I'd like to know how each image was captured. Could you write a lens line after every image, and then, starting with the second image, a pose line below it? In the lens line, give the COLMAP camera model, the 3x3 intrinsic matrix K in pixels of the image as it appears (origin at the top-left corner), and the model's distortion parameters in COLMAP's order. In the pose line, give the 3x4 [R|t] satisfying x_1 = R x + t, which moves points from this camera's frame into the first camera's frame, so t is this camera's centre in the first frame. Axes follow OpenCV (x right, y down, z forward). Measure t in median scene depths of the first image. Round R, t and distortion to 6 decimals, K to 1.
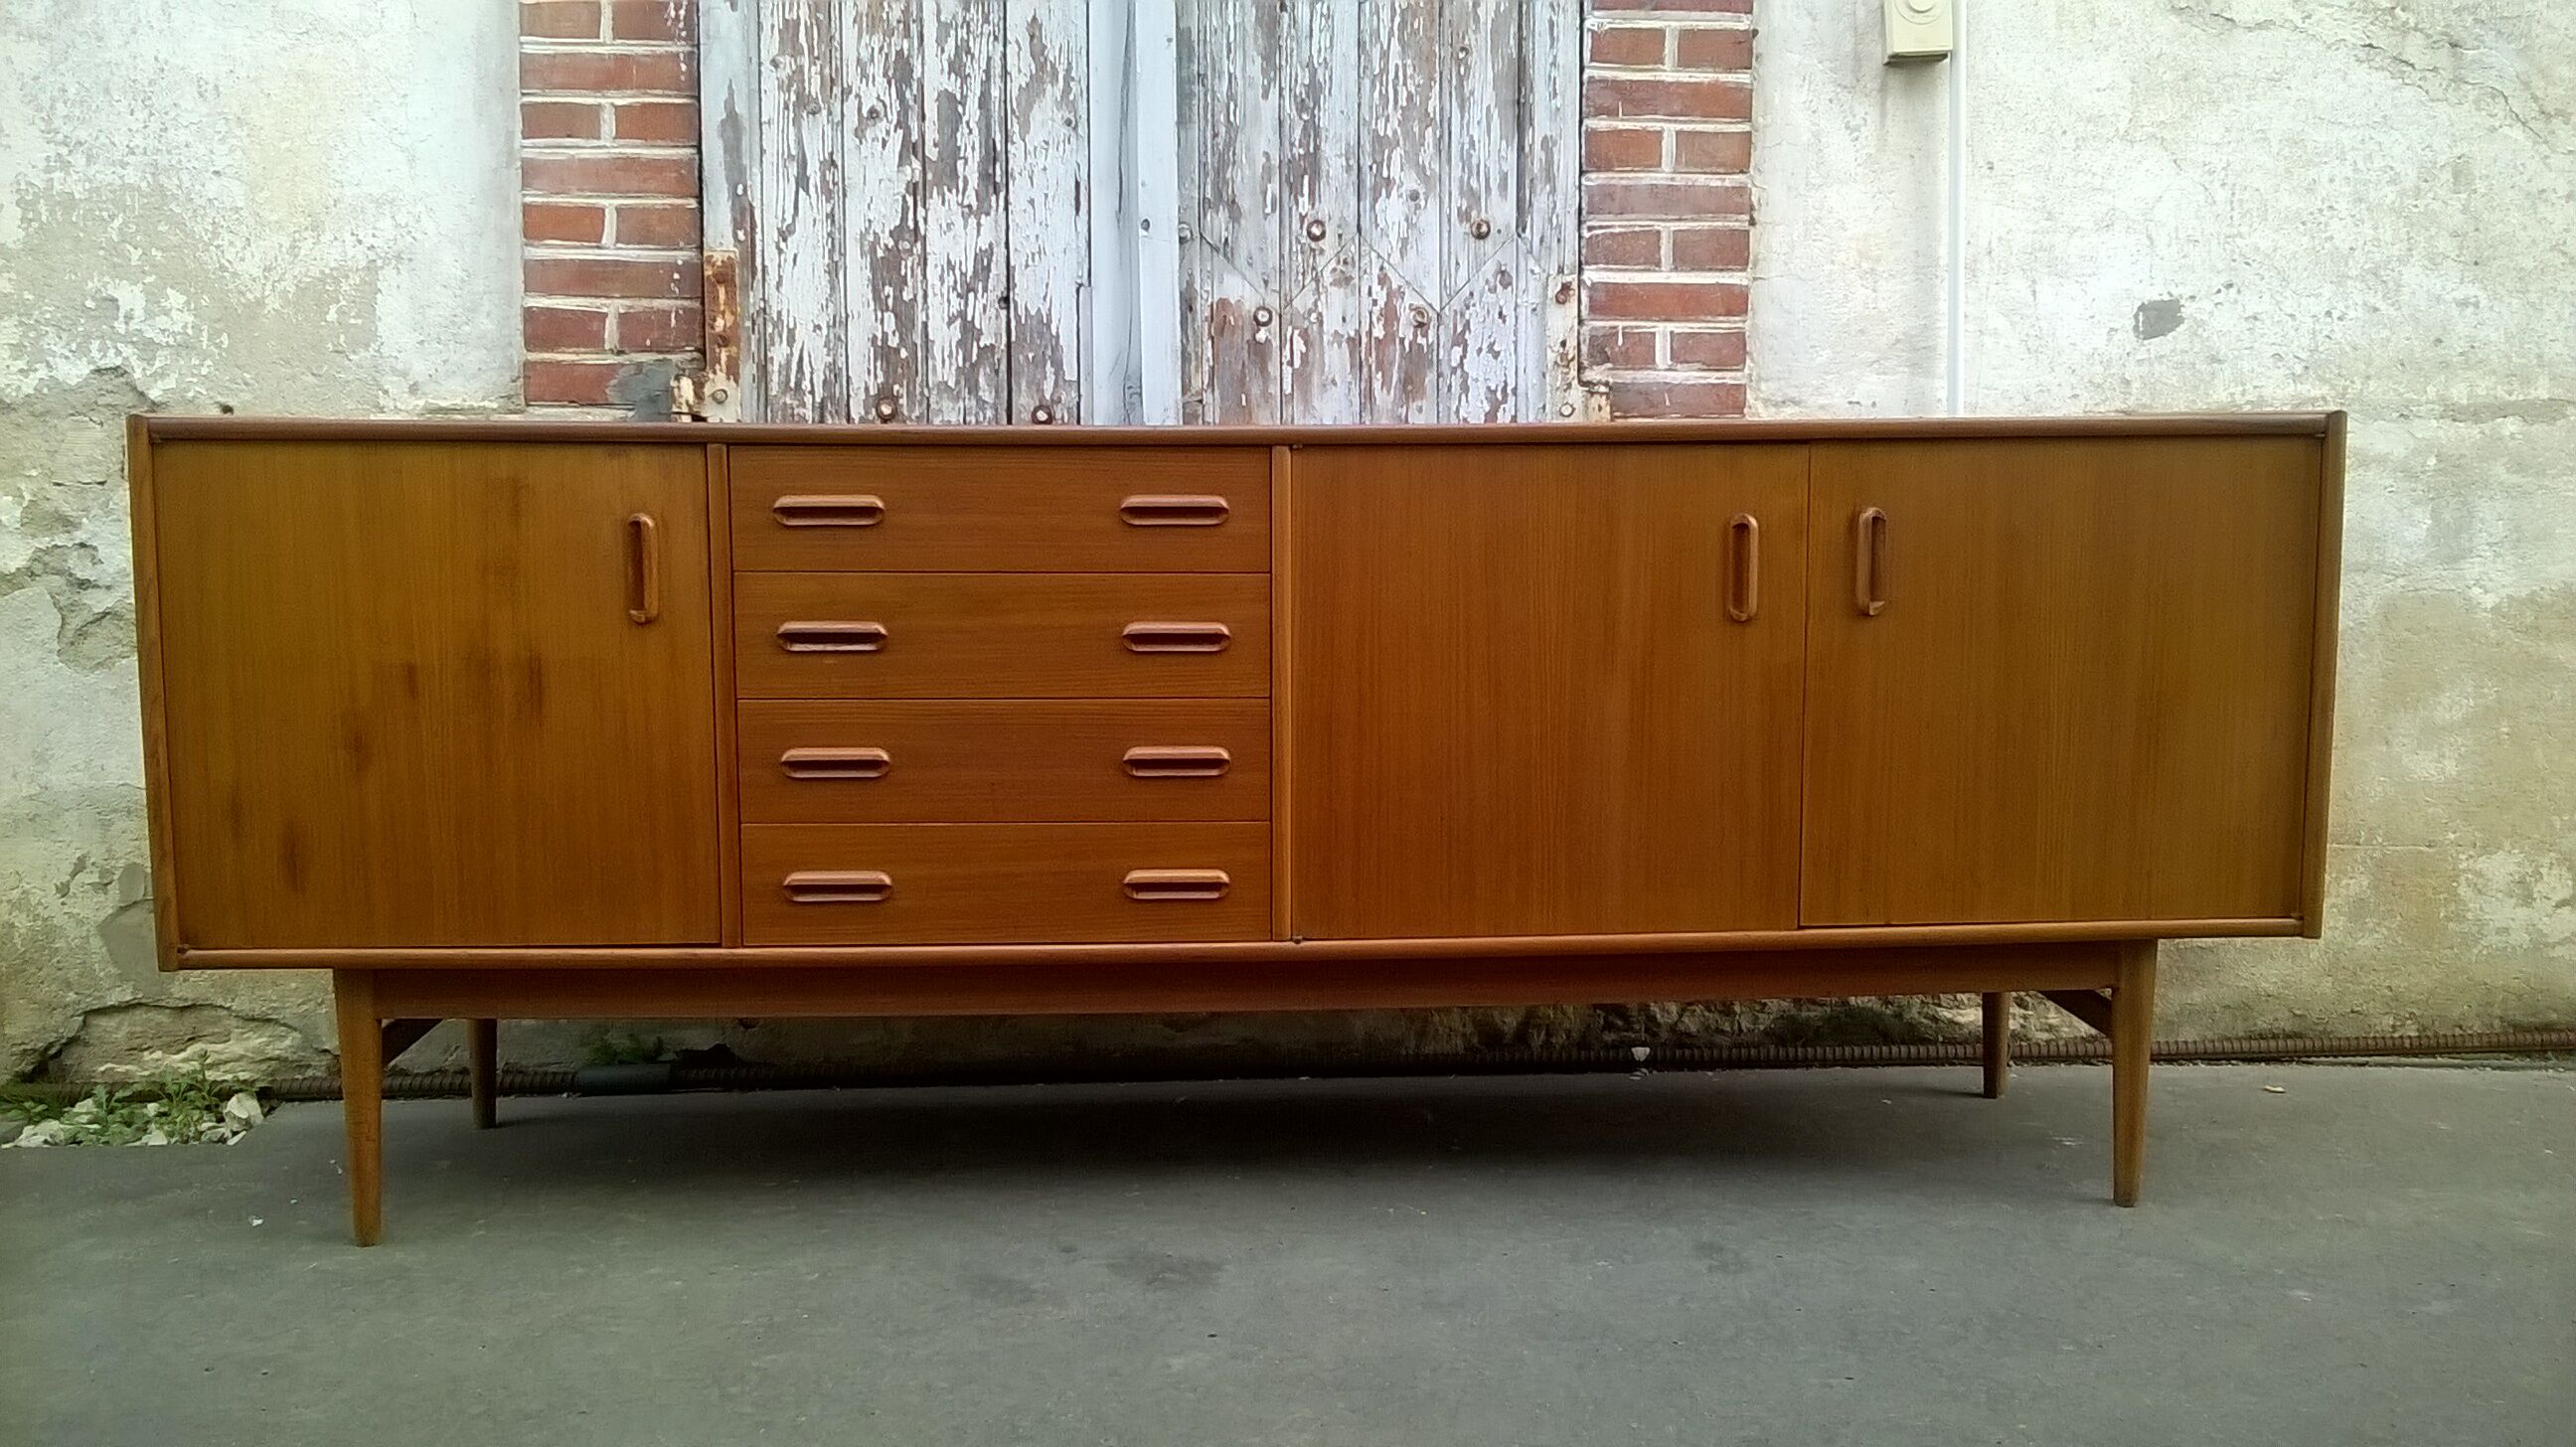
lens RADIAL K [[2263.7, 0, 1319.4], [0, 2263.7, 700.0], [0, 0, 1]] dist [0.055458, -0.208662]
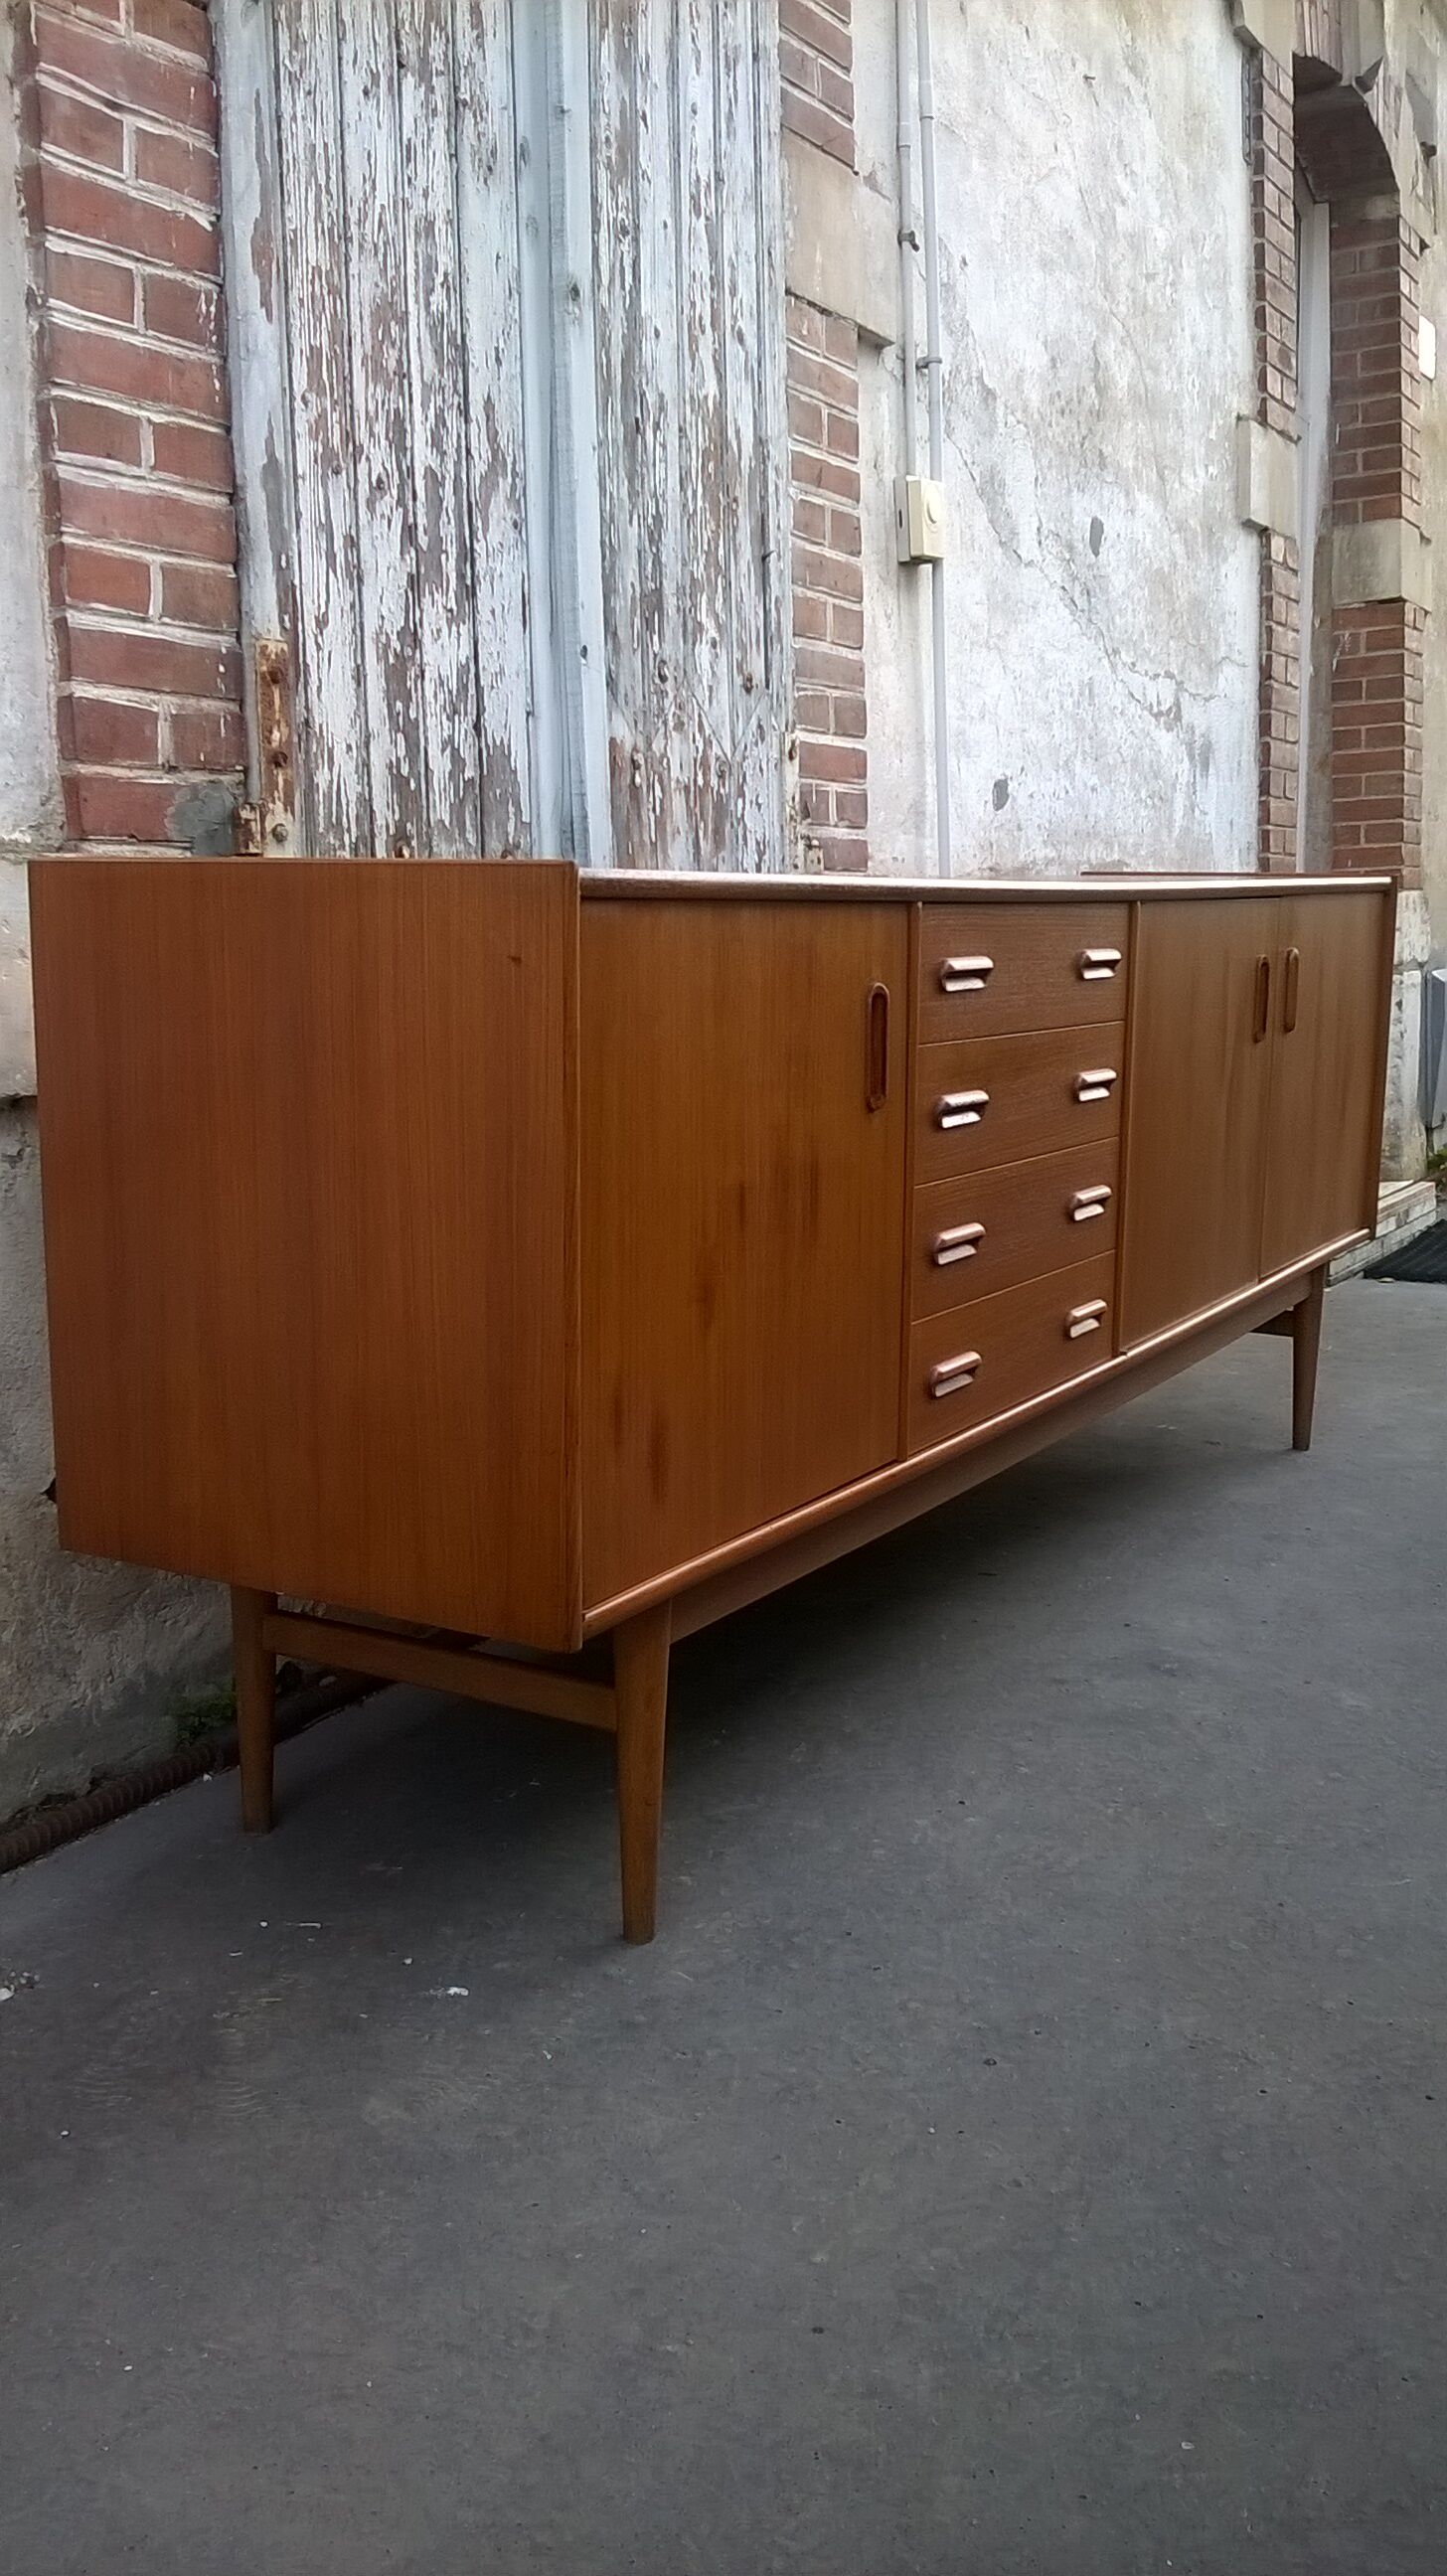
lens RADIAL K [[2263.7, 0, 741.2], [0, 2263.7, 1303.1], [0, 0, 1]] dist [0.055458, -0.208662]
pose [[0.550949, -0.148211, 0.821273, -0.831961], [0.086581, 0.988944, 0.120388, -0.055042], [-0.830036, 0.004779, 0.557690, 0.440333]]
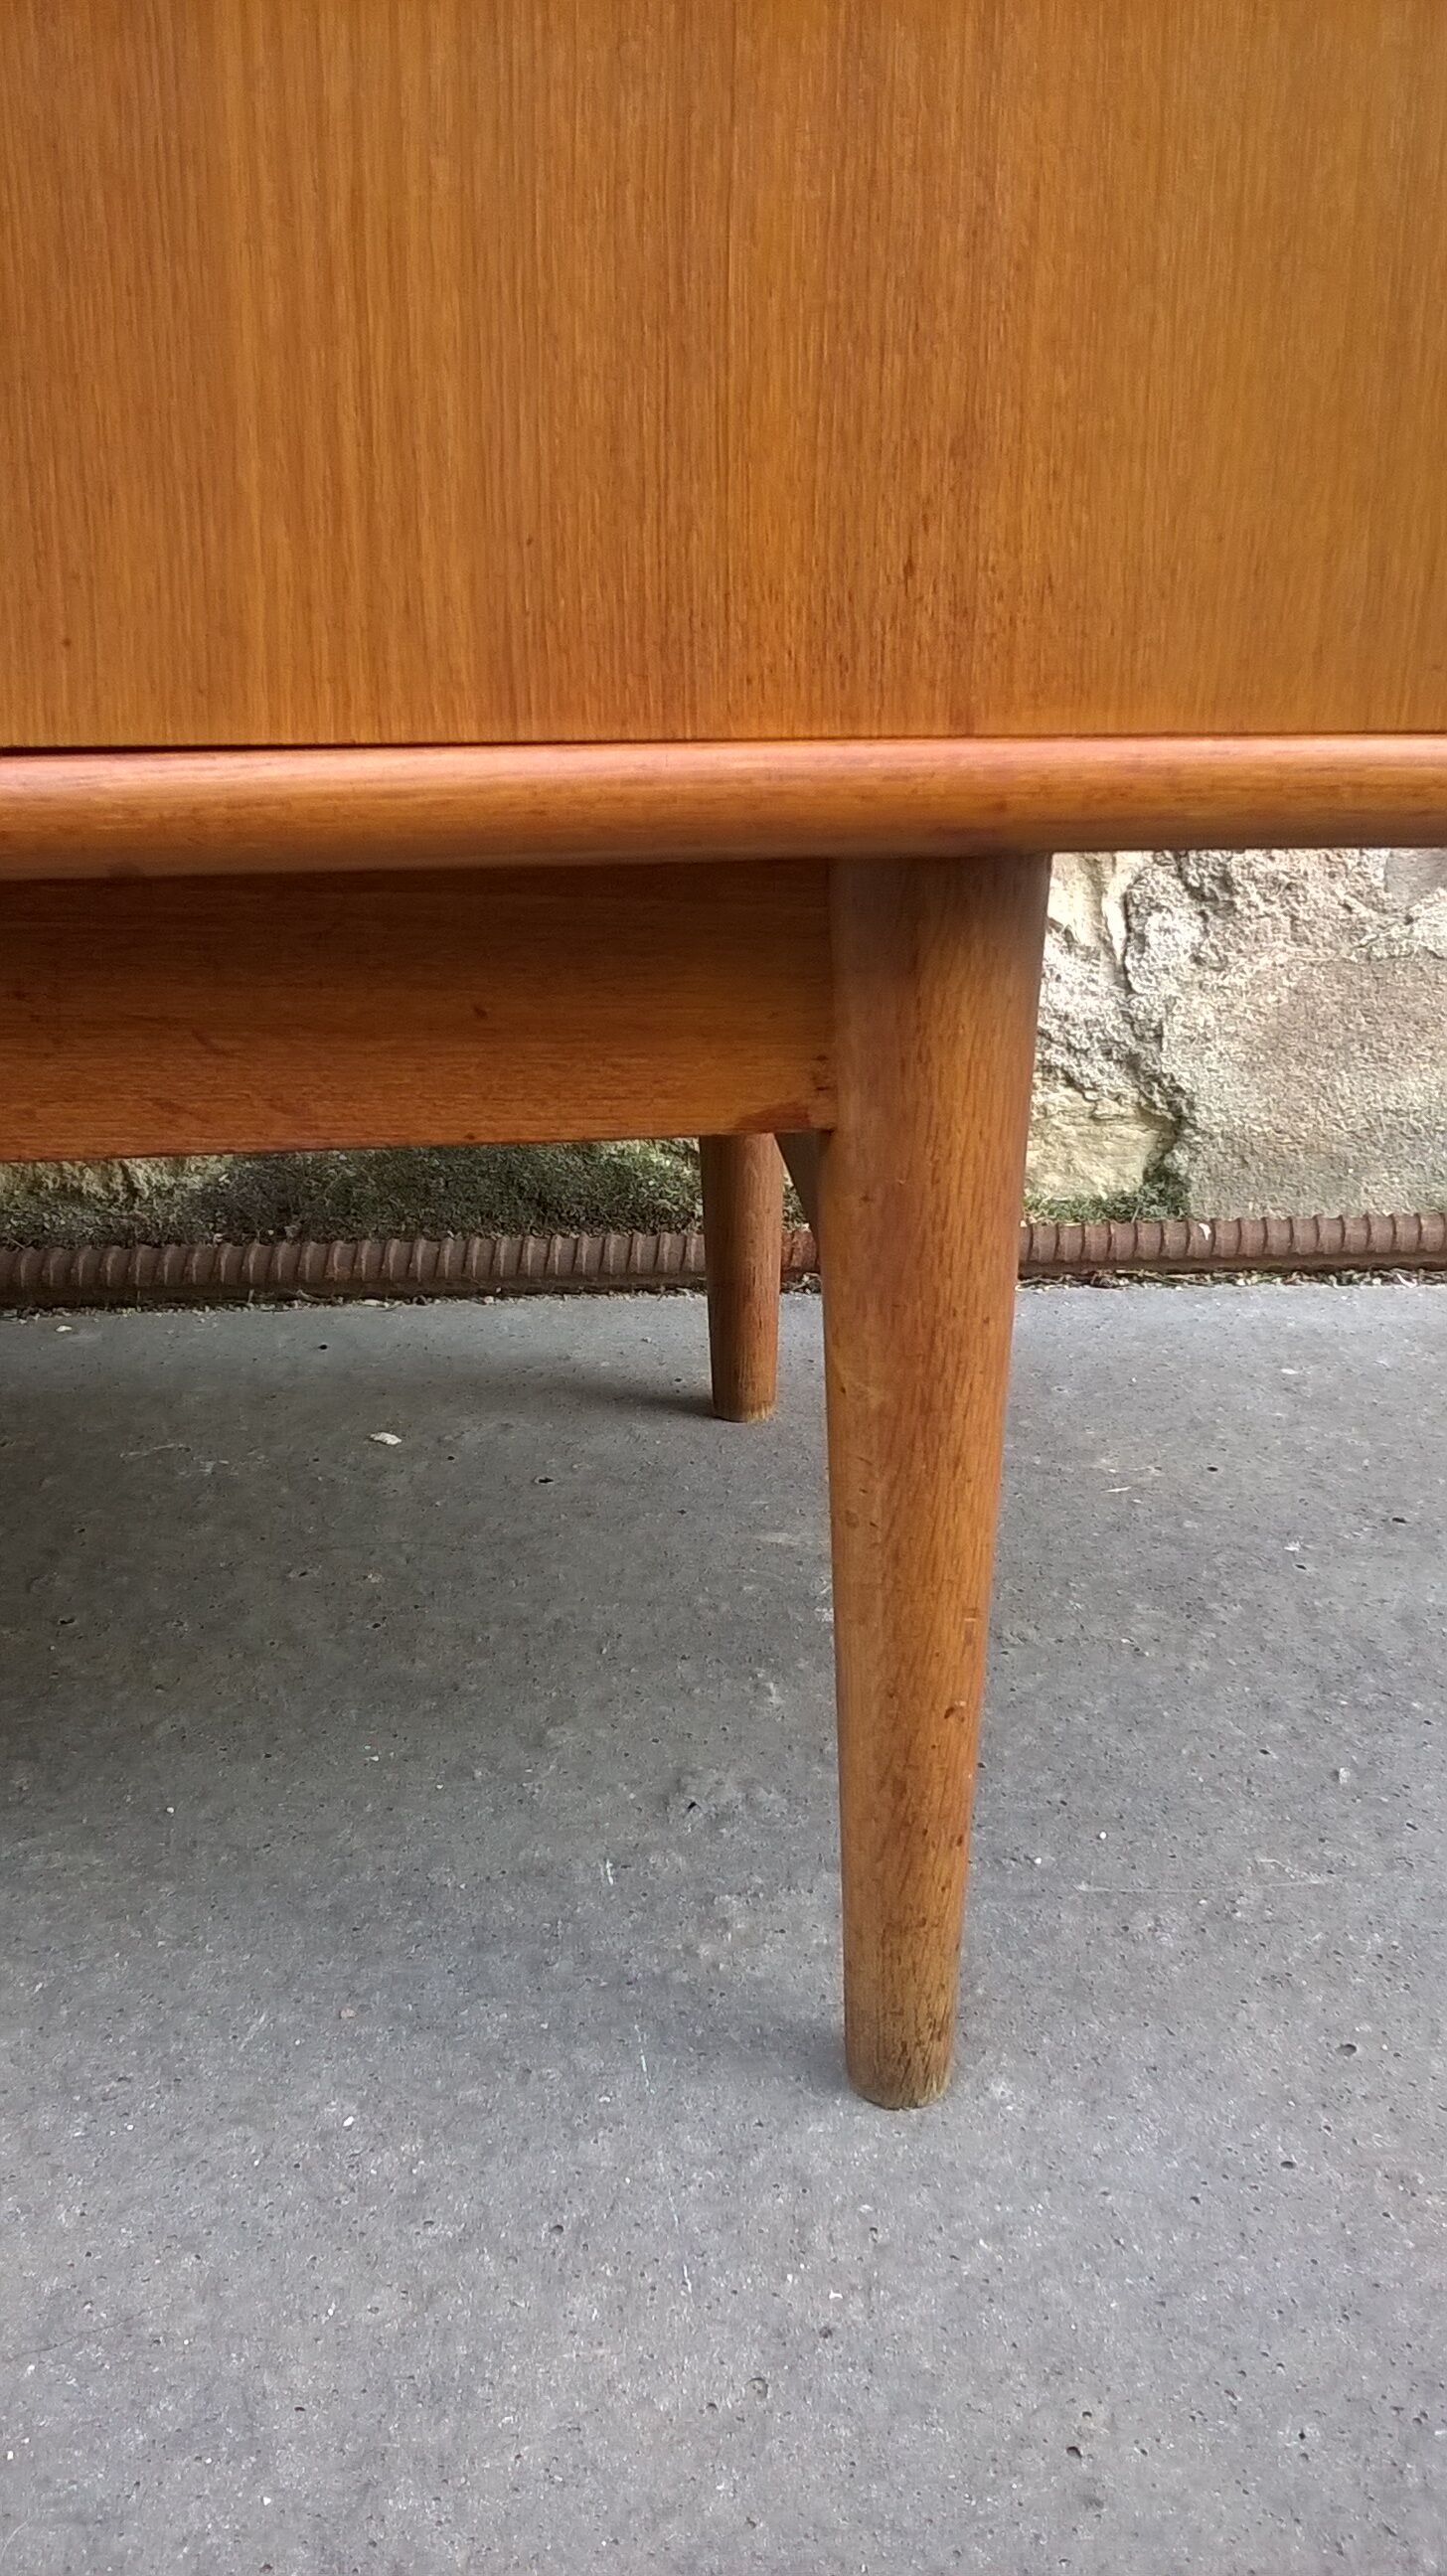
lens RADIAL K [[2263.7, 0, 741.2], [0, 2263.7, 1303.1], [0, 0, 1]] dist [0.055458, -0.208662]
pose [[0.999458, -0.009351, 0.031568, 0.287114], [0.001408, 0.970079, 0.242787, 0.081081], [-0.032893, -0.242611, 0.969566, 0.691252]]
